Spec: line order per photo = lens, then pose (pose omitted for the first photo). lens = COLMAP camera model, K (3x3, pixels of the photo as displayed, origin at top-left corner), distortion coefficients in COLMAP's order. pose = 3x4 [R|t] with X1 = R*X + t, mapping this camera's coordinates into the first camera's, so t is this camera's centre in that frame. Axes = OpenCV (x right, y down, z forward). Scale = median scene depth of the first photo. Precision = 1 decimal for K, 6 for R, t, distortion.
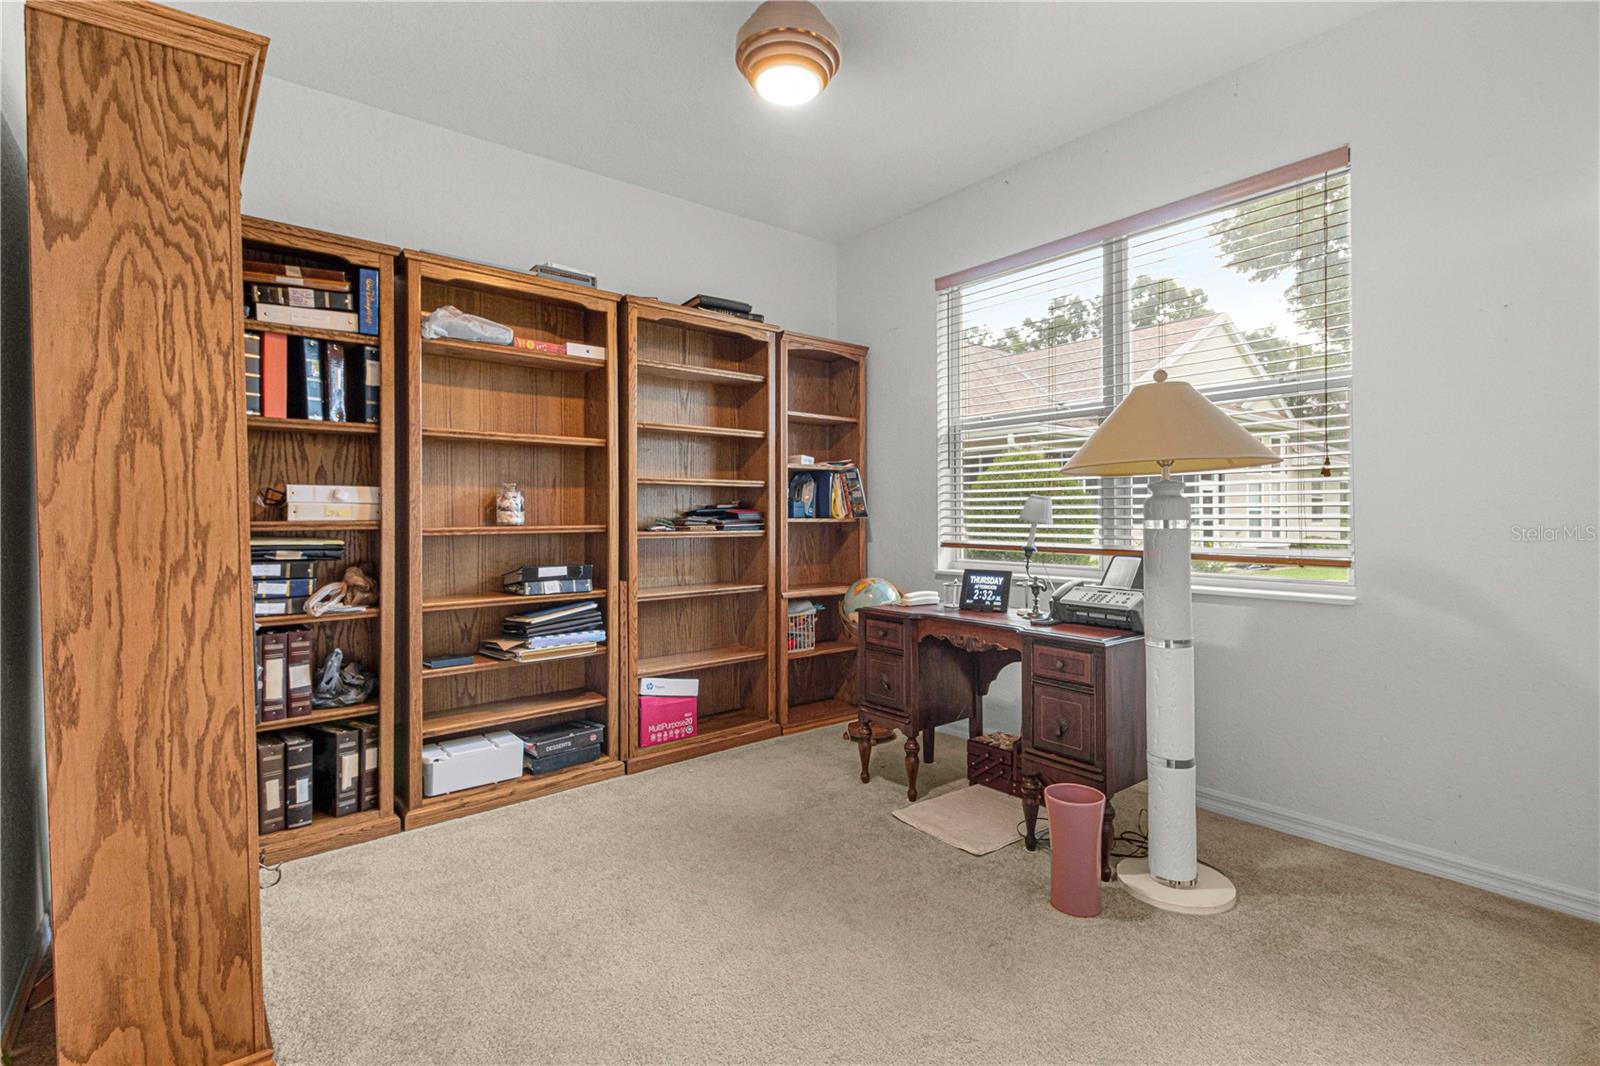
lens RADIAL K [[755.7, 0, 800.4], [0, 755.7, 528.4], [0, 0, 1]] dist [-0.000940, -0.005797]
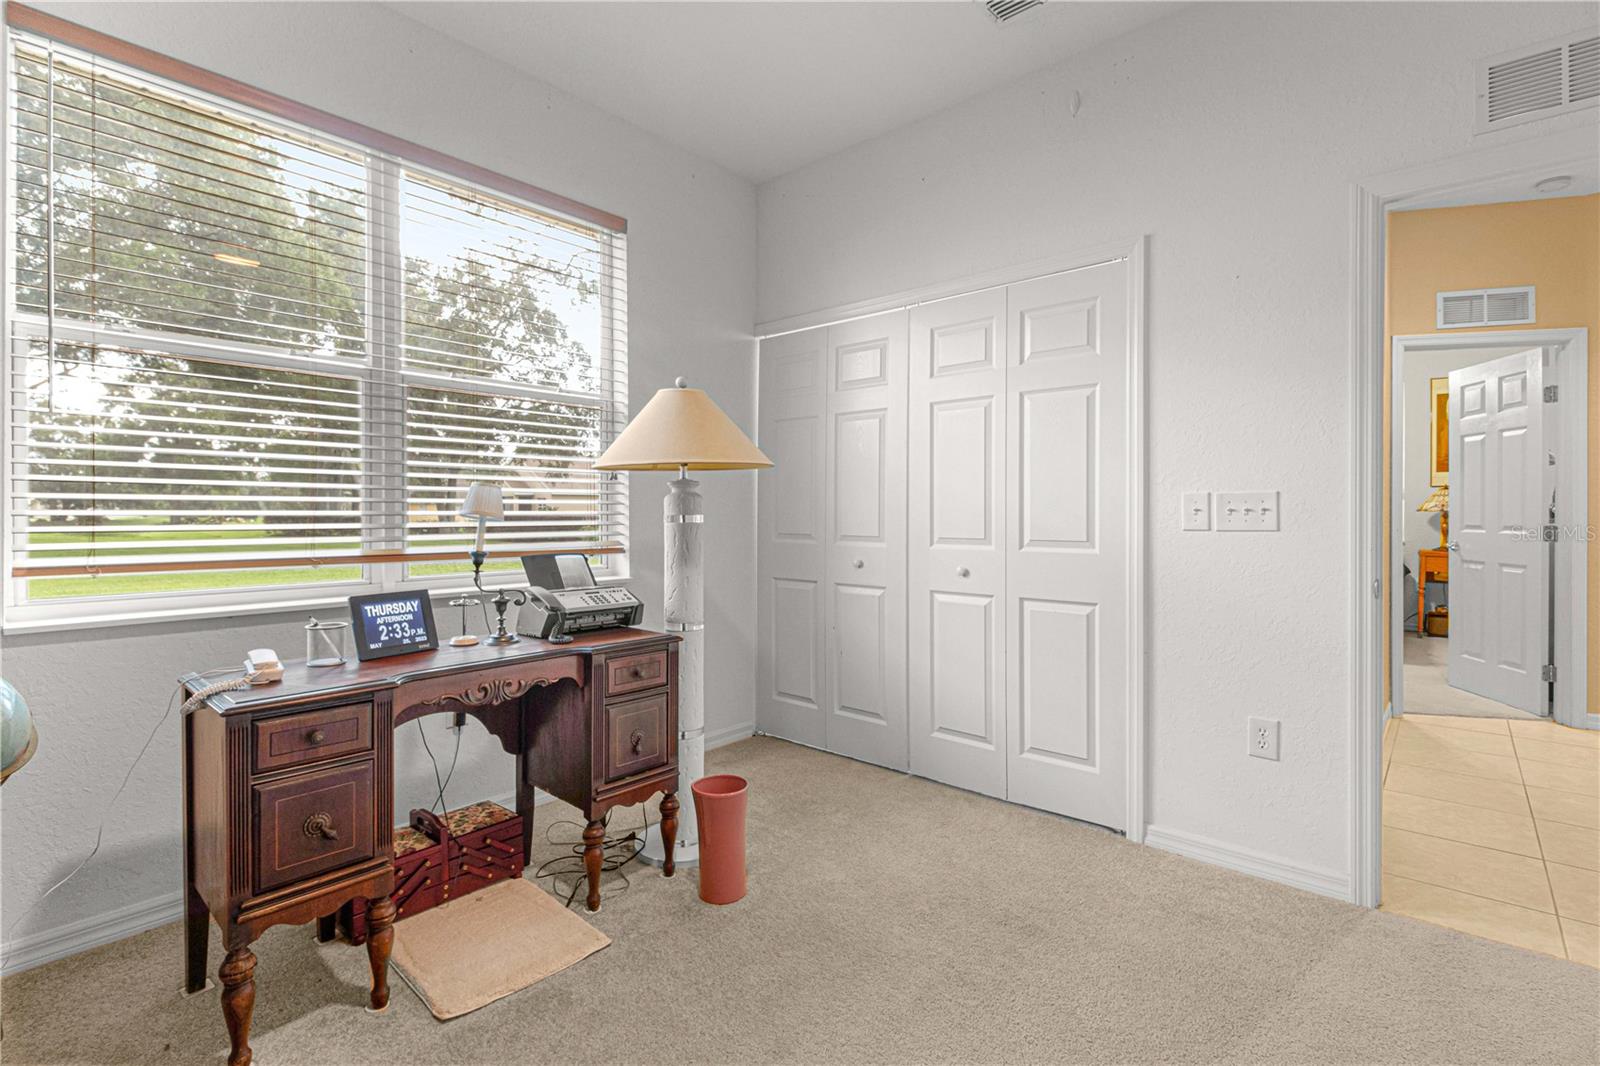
lens RADIAL K [[755.7, 0, 798.9], [0, 755.7, 516.5], [0, 0, 1]] dist [-0.000940, -0.005797]
pose [[-0.171546, -0.009259, 0.985133, -0.472404], [0.014644, 0.999821, 0.011947, -0.014668], [-0.985067, 0.016476, -0.171380, 0.774943]]
